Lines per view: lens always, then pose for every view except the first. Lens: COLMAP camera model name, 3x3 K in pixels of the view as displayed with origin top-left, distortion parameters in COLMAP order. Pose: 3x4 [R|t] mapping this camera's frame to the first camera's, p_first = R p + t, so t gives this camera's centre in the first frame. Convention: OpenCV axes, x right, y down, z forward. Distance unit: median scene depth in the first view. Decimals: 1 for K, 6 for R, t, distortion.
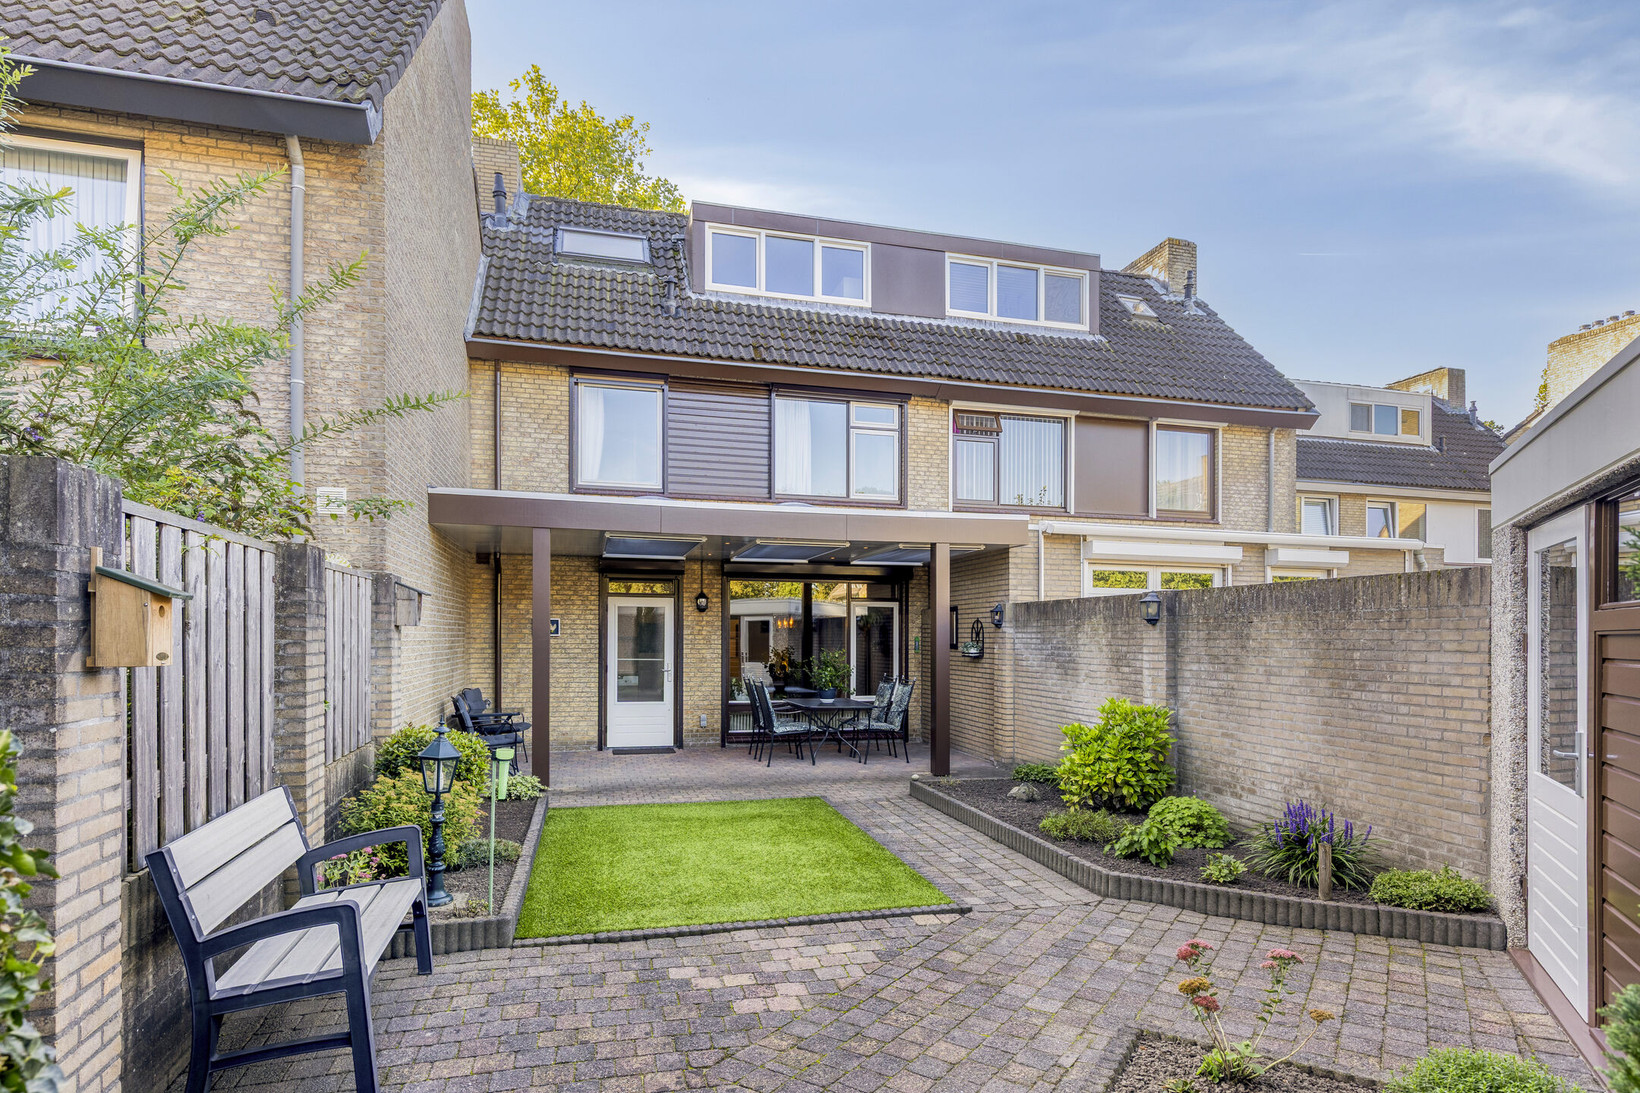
lens RADIAL K [[878.9, 0, 822.9], [0, 878.9, 637.2], [0, 0, 1]] dist [-0.000157, 0.000020]
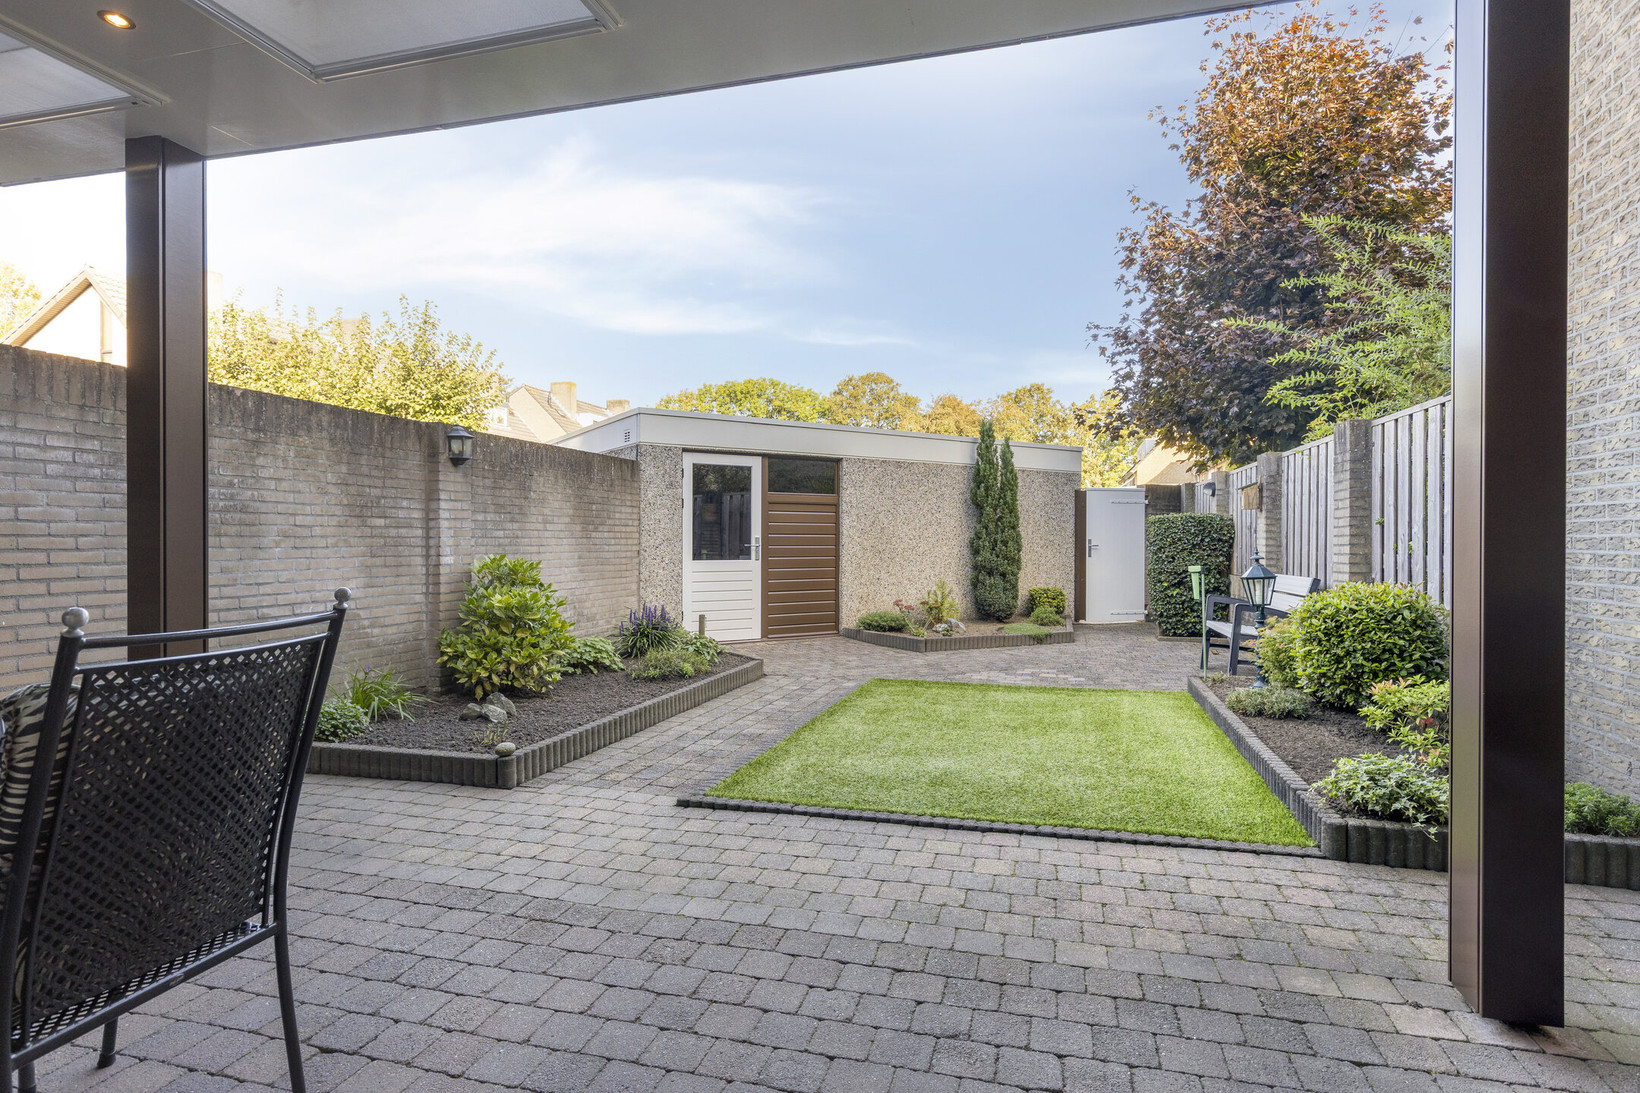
lens RADIAL K [[878.9, 0, 818.0], [0, 878.9, 545.0], [0, 0, 1]] dist [-0.000157, 0.000020]
pose [[-0.865404, -0.007868, 0.501012, -0.113332], [-0.004740, 0.999961, 0.007514, 0.018065], [-0.501052, 0.004128, -0.865408, 0.533820]]
